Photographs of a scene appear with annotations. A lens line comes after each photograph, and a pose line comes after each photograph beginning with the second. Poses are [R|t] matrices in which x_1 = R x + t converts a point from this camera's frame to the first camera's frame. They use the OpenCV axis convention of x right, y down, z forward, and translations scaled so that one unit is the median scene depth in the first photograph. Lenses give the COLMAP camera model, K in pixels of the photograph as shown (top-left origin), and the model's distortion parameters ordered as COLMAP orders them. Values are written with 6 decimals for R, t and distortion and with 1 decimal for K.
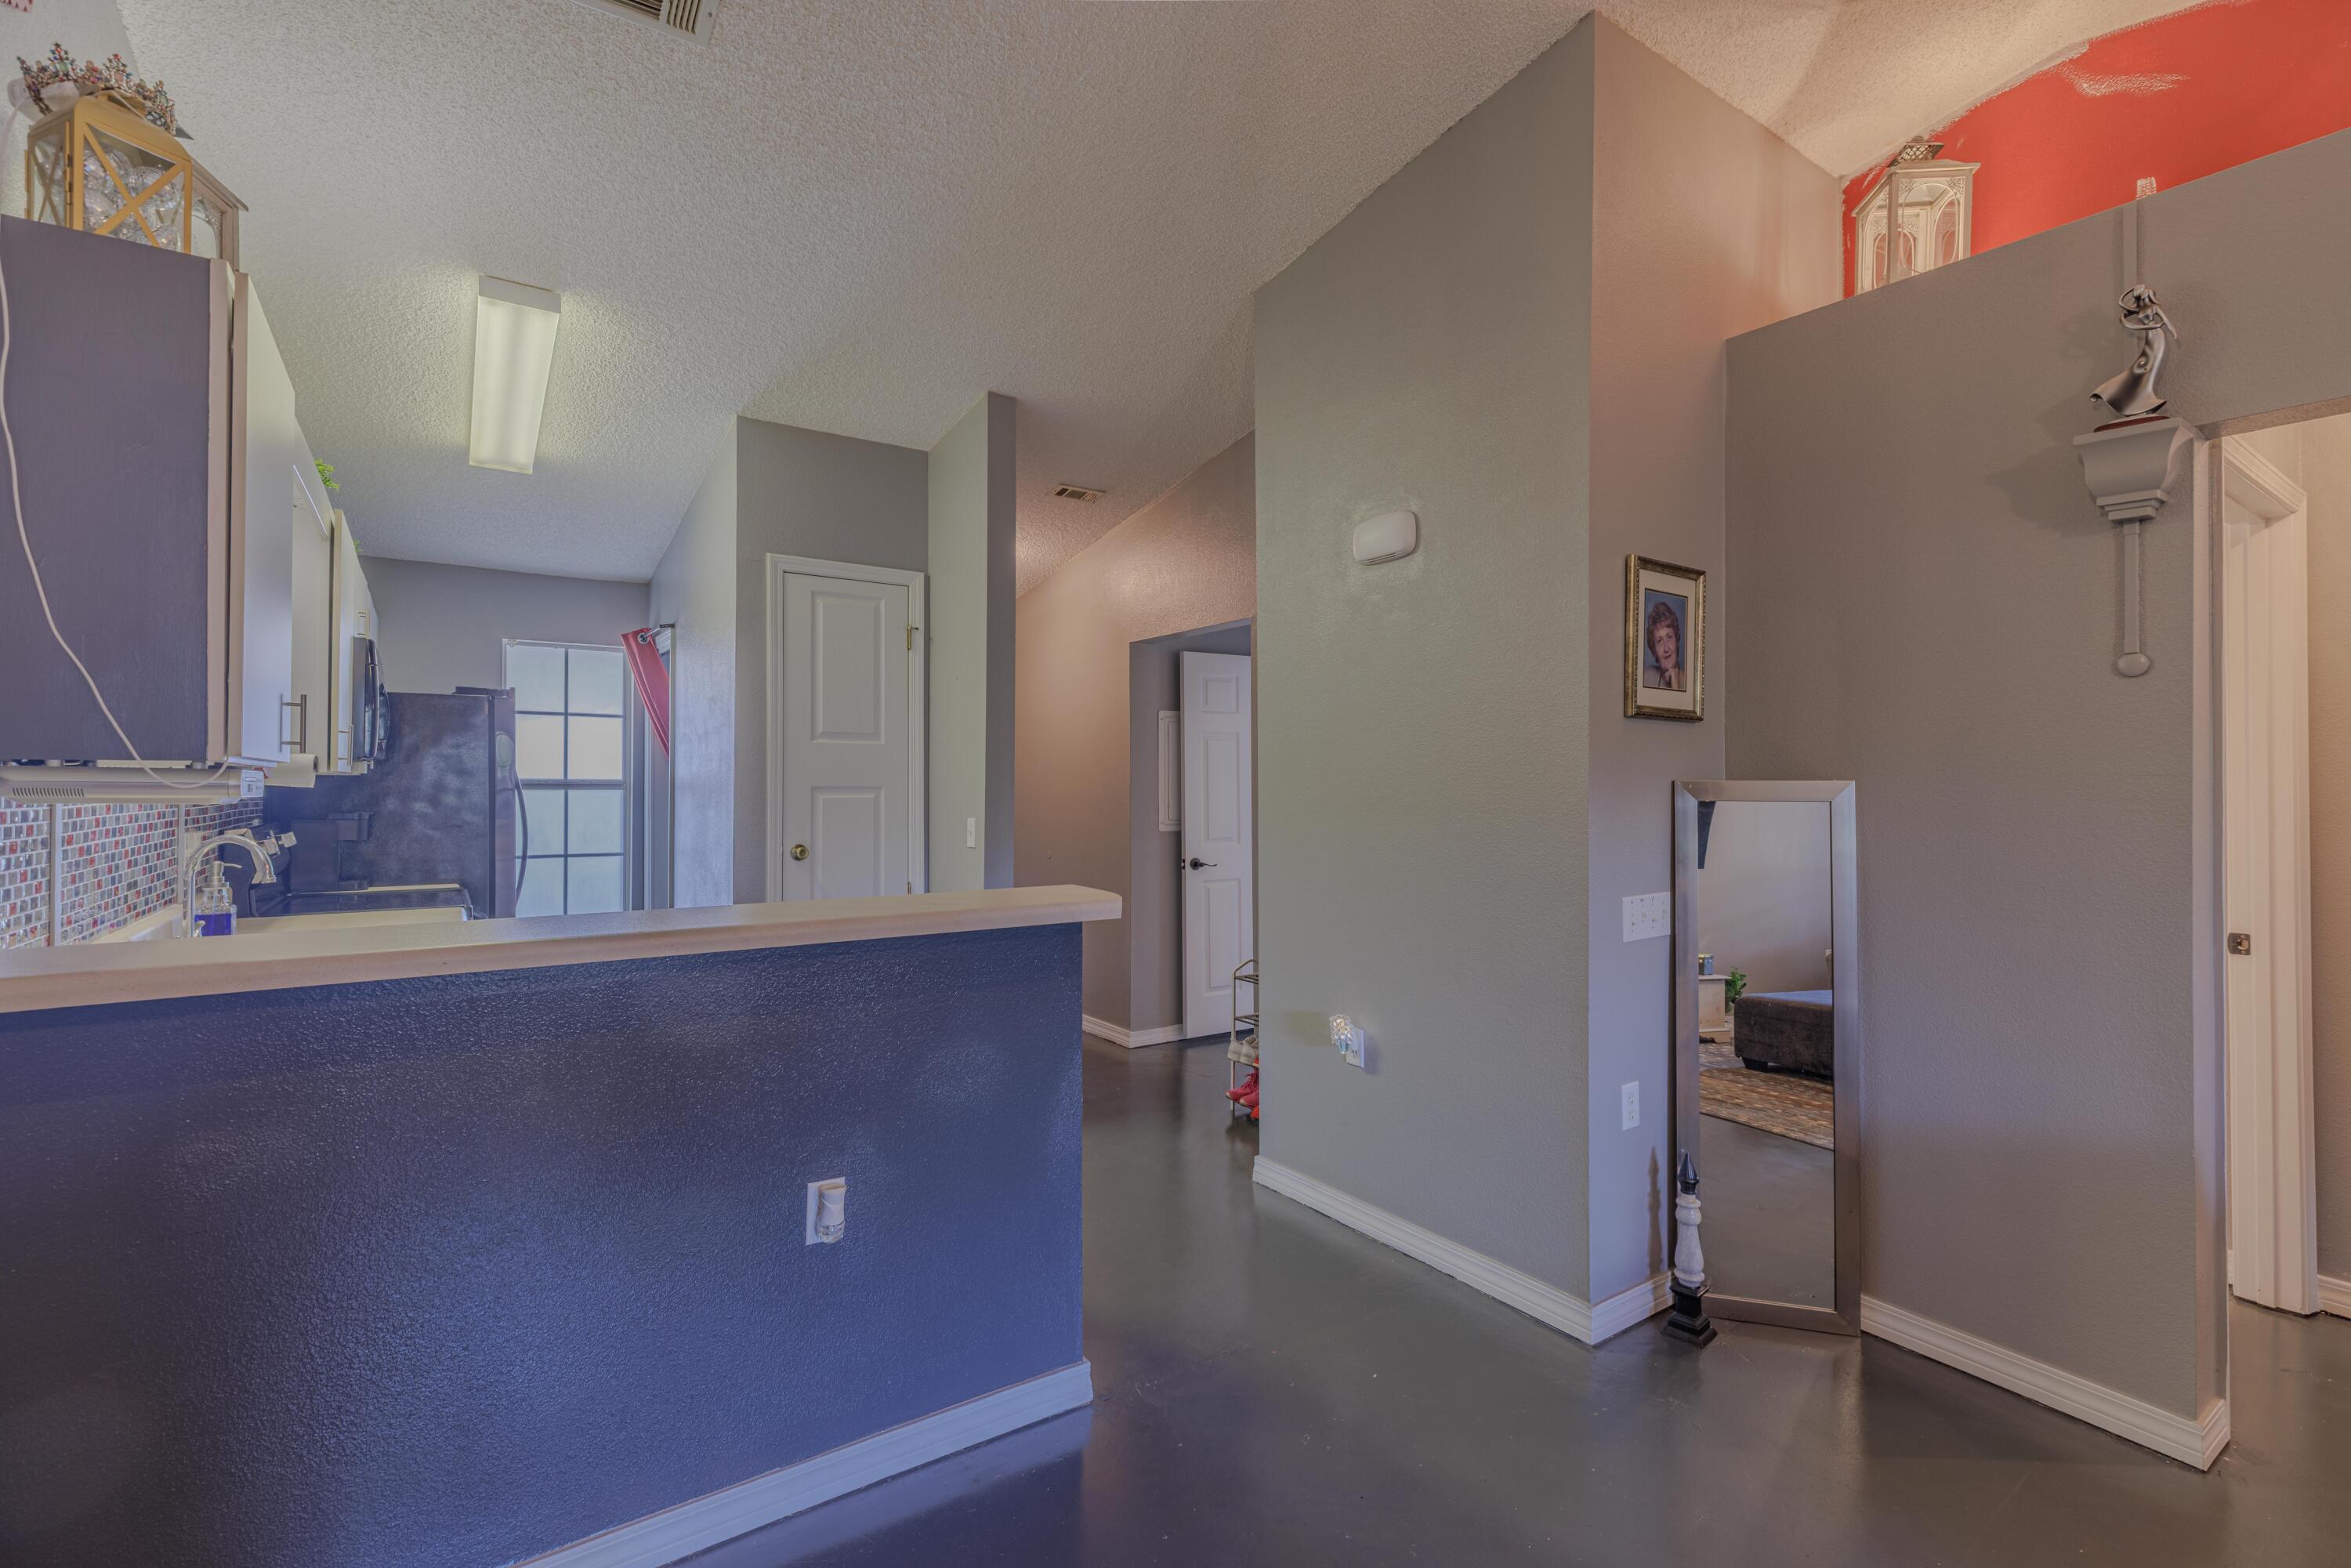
lens RADIAL K [[1046.5, 0, 1170.4], [0, 1046.5, 775.6], [0, 0, 1]] dist [0.002378, 0.000197]
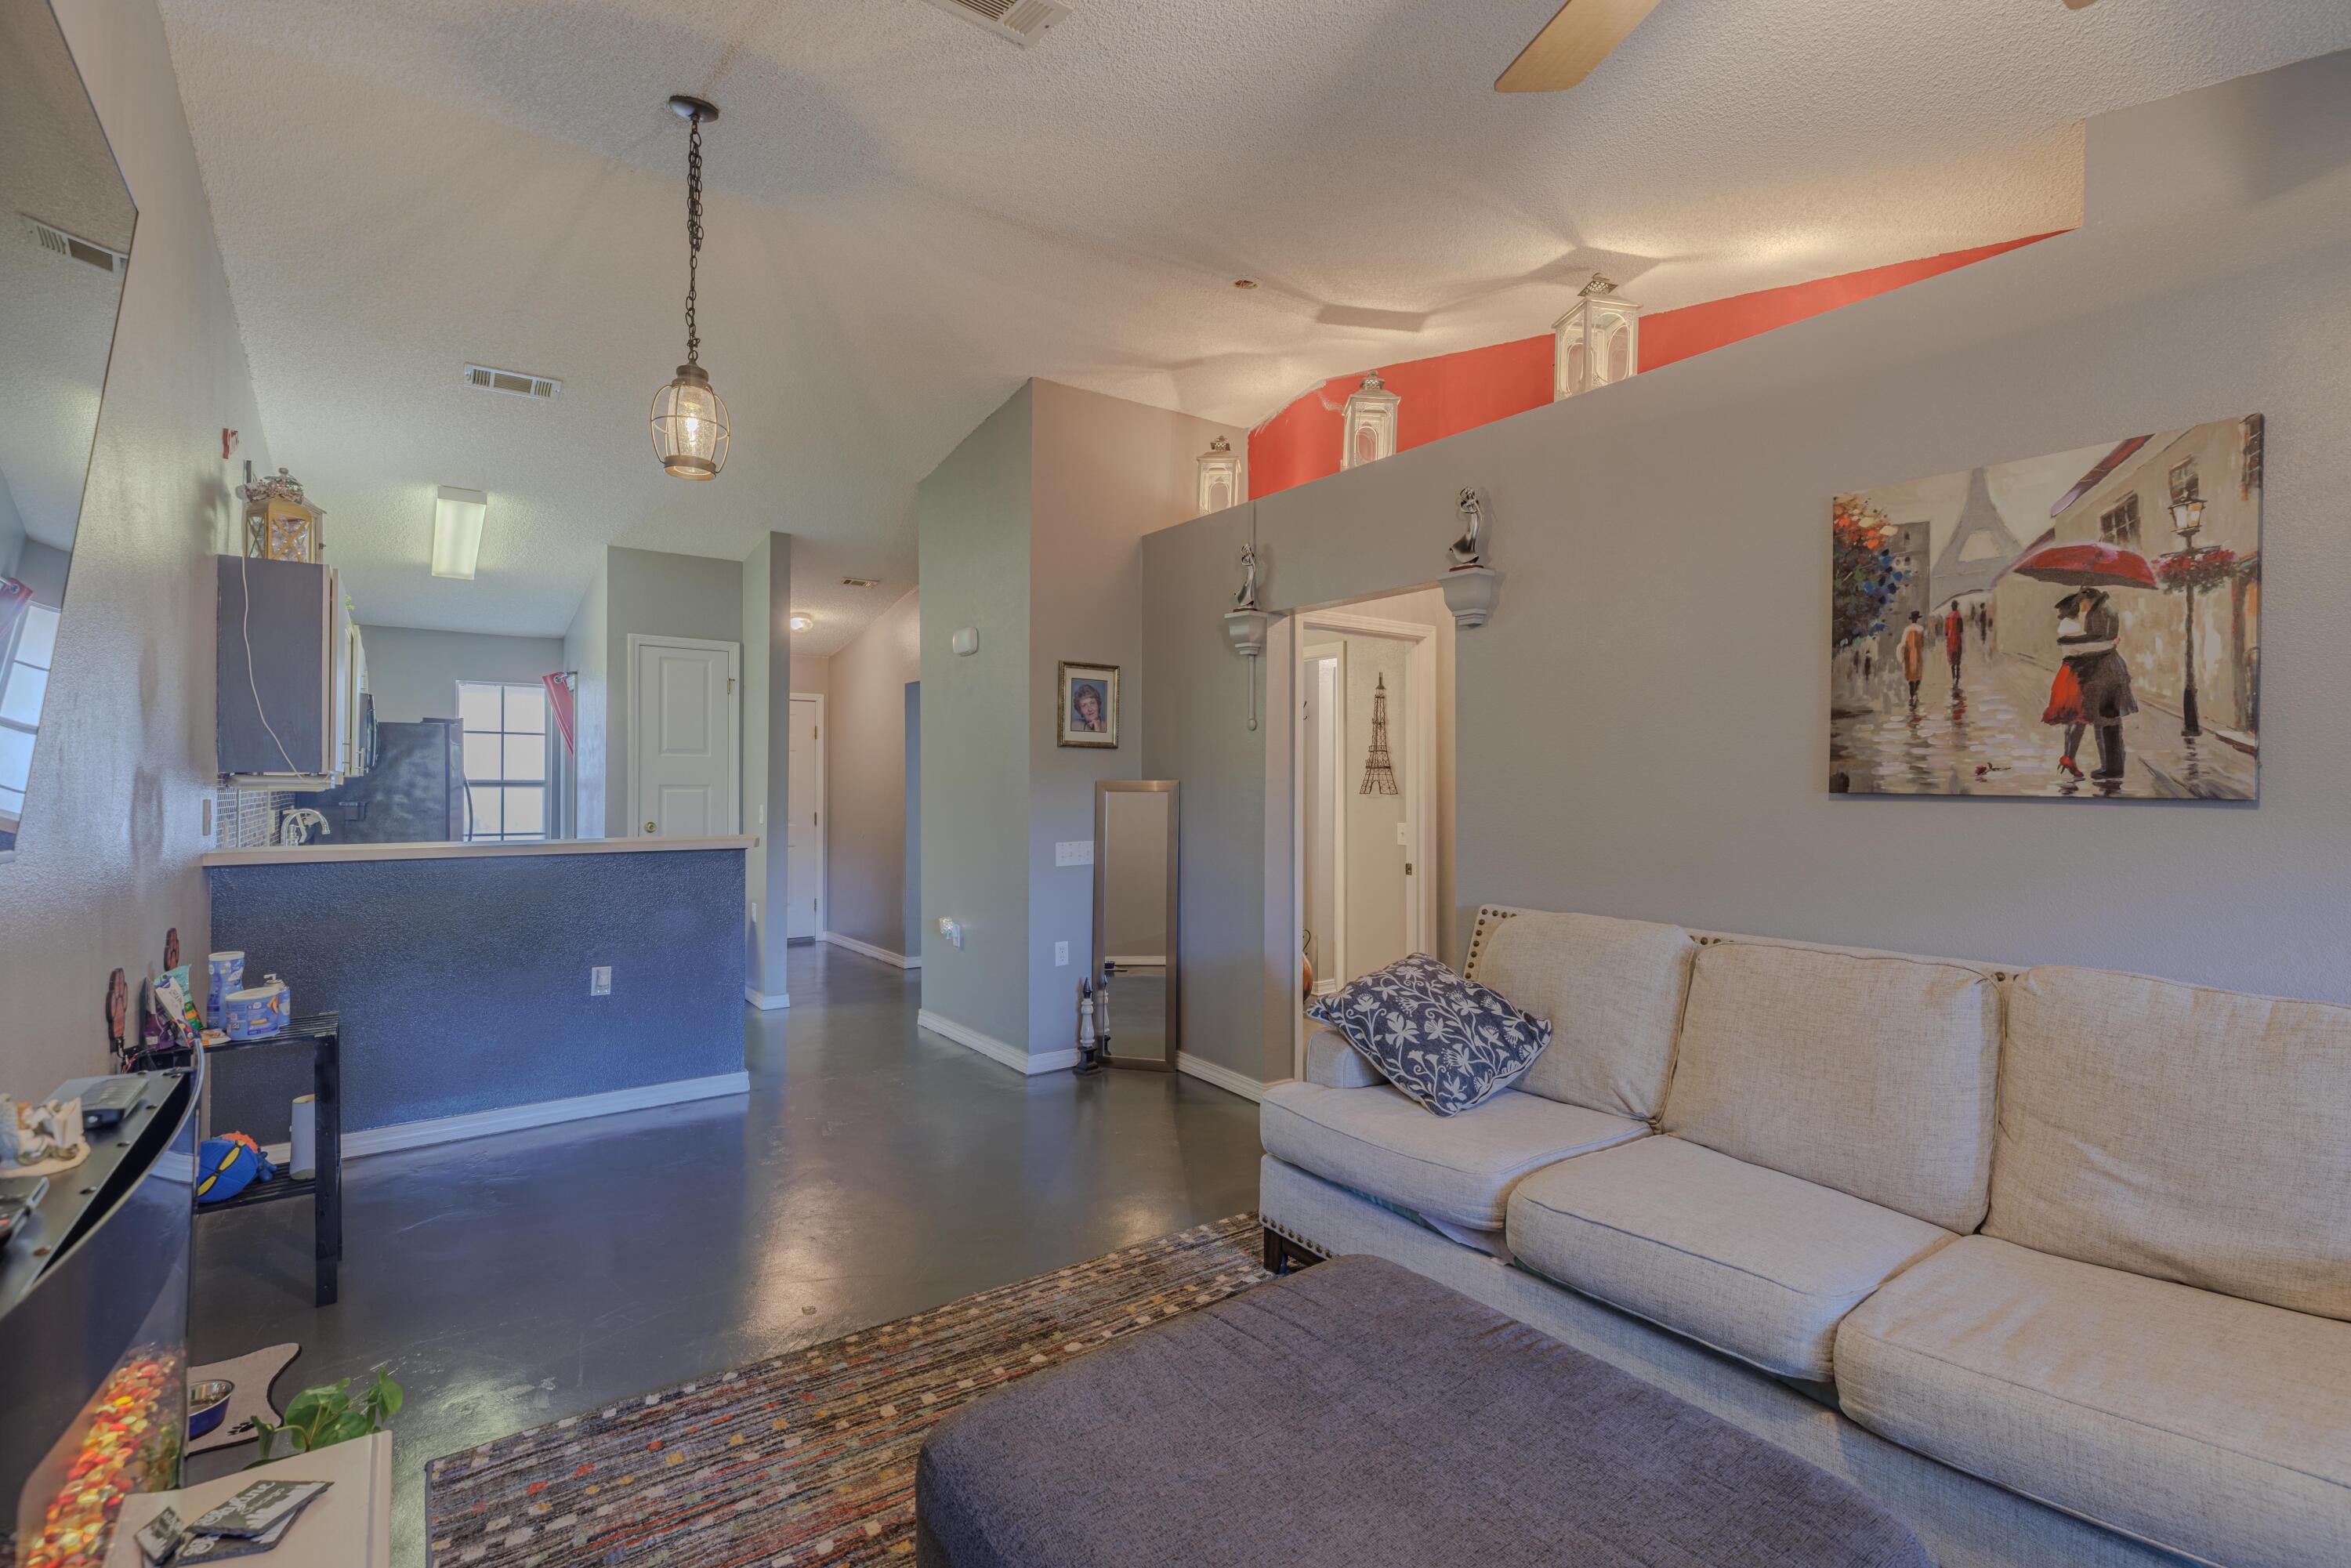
lens RADIAL K [[1046.5, 0, 1170.4], [0, 1046.5, 775.6], [0, 0, 1]] dist [0.002378, 0.000197]
pose [[0.999696, -0.000074, 0.024643, 0.376176], [0.000069, 1.000000, 0.000228, -0.003032], [-0.024643, -0.000226, 0.999696, -0.563659]]
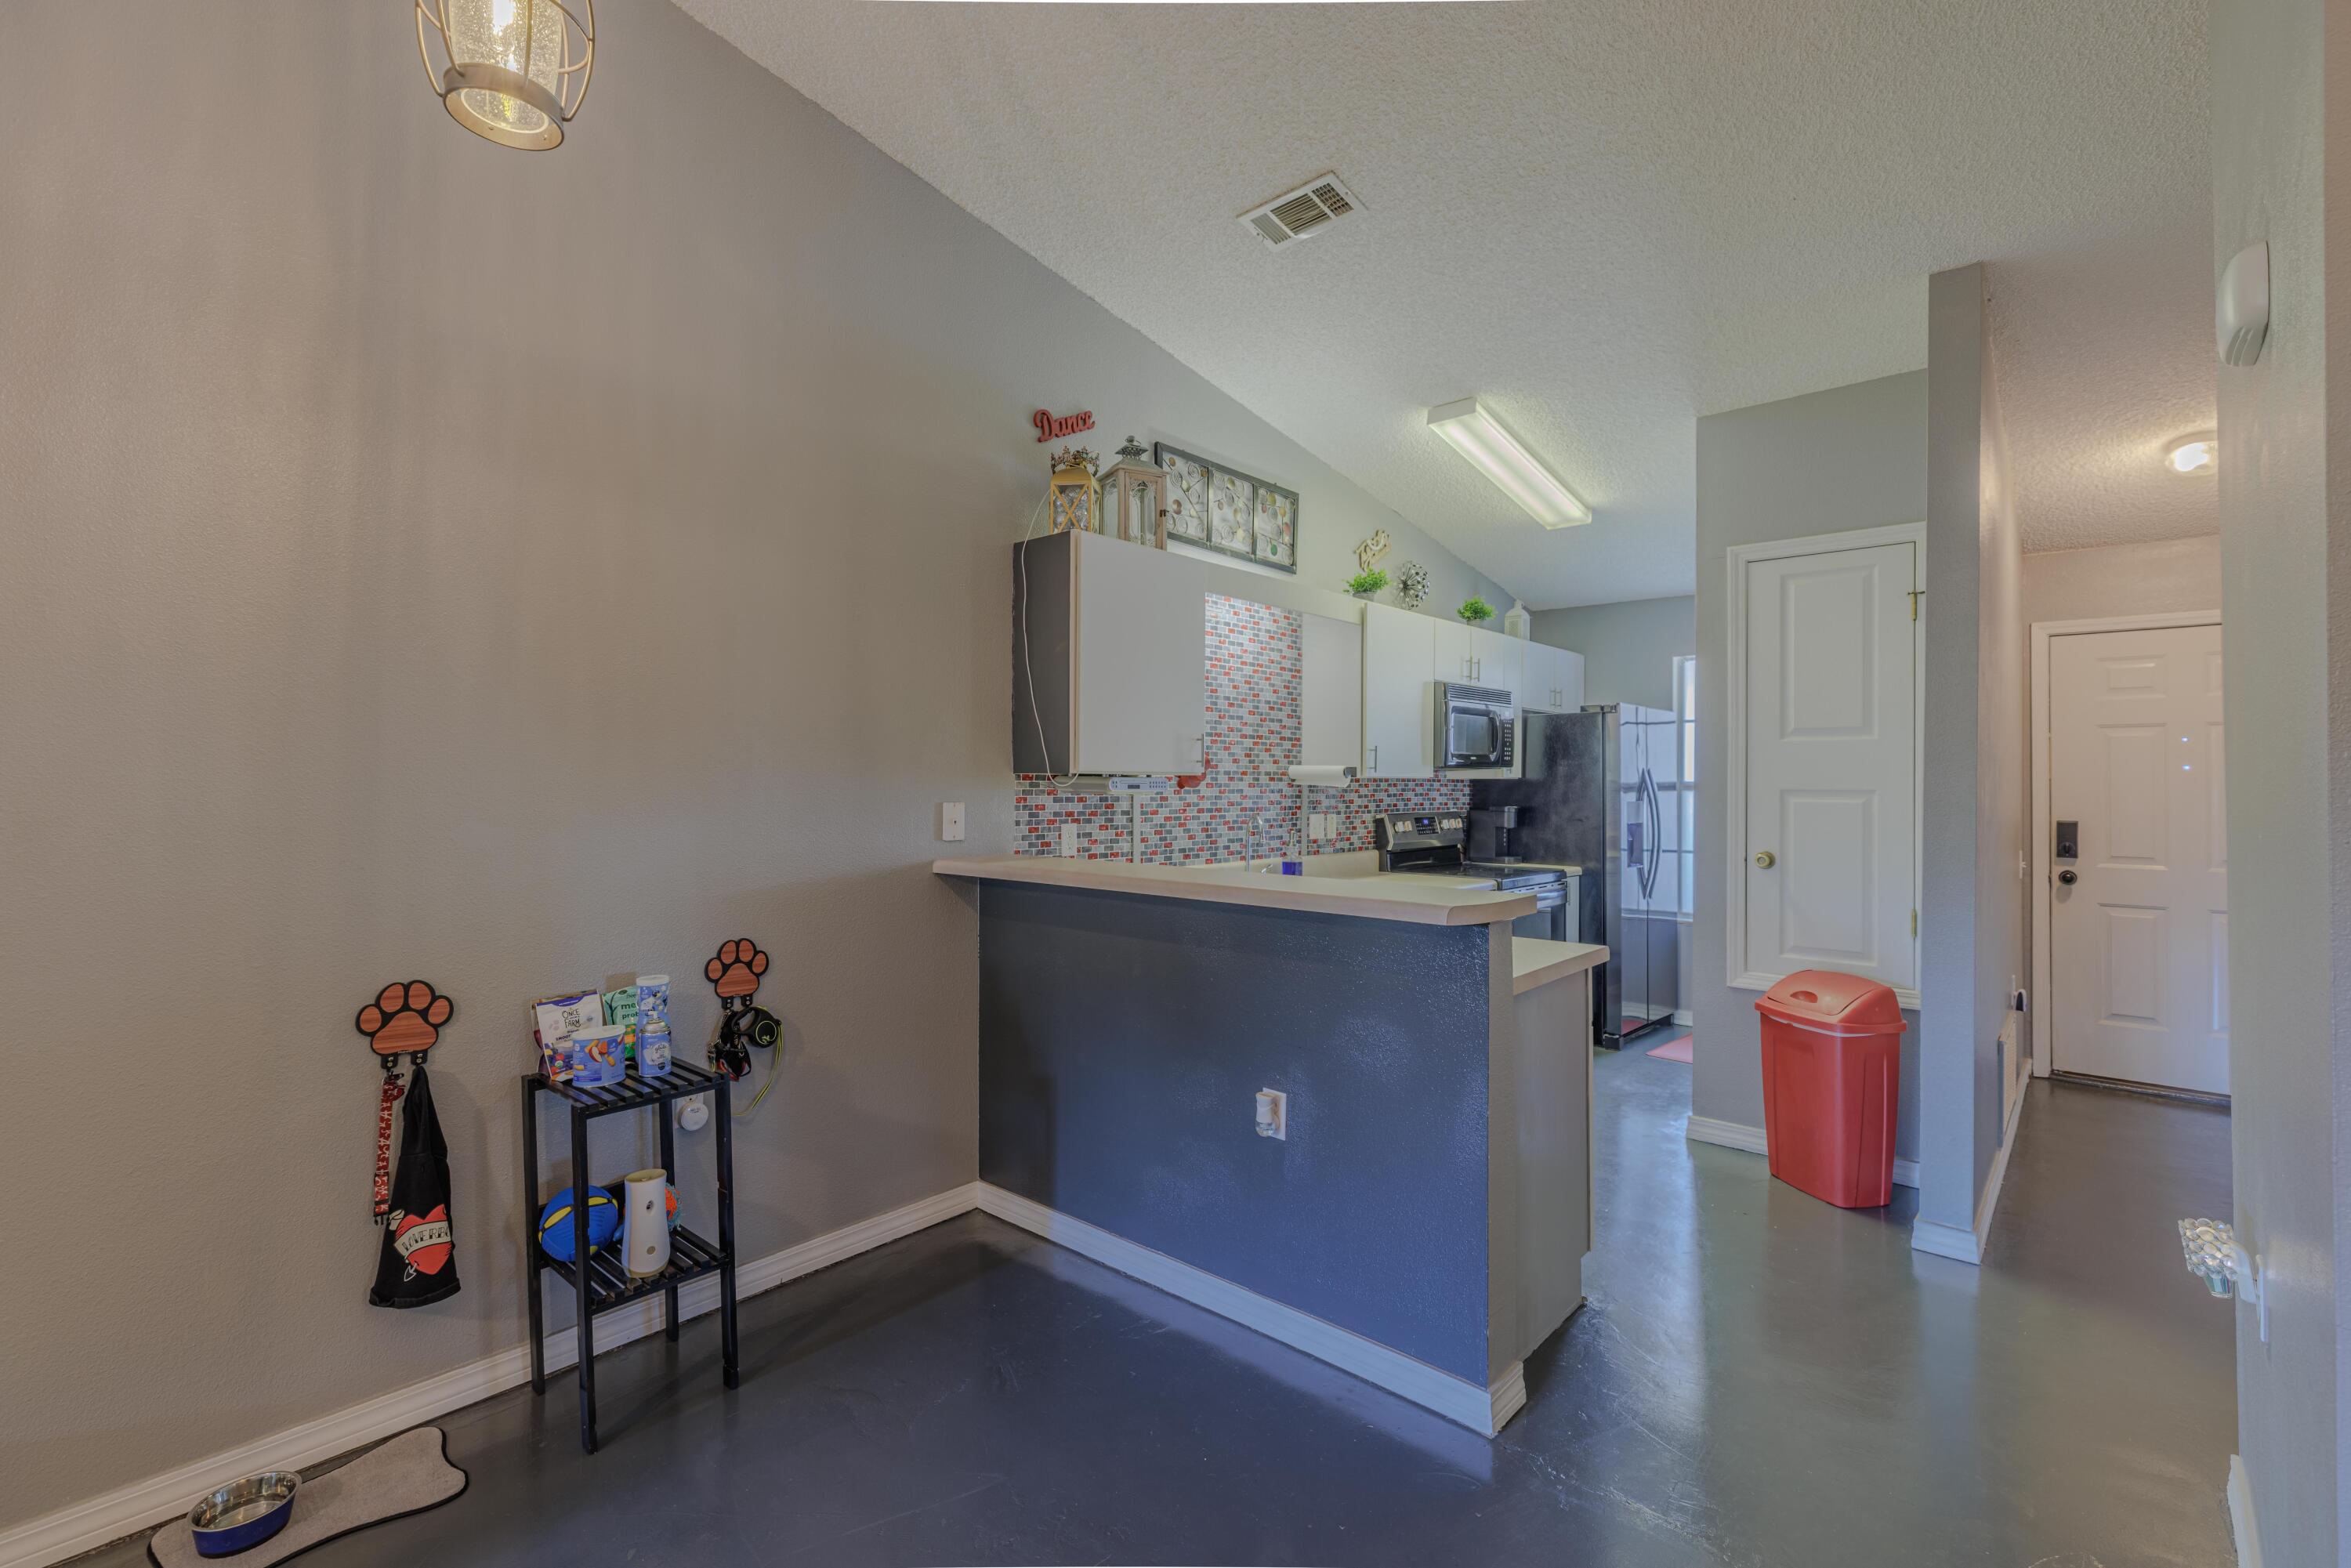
lens RADIAL K [[1046.5, 0, 1170.4], [0, 1046.5, 775.6], [0, 0, 1]] dist [0.002378, 0.000197]
pose [[0.237333, -0.005041, -0.971415, 0.429461], [0.003448, 0.999985, -0.004347, 0.000399], [0.971422, -0.002318, 0.237346, 0.270147]]
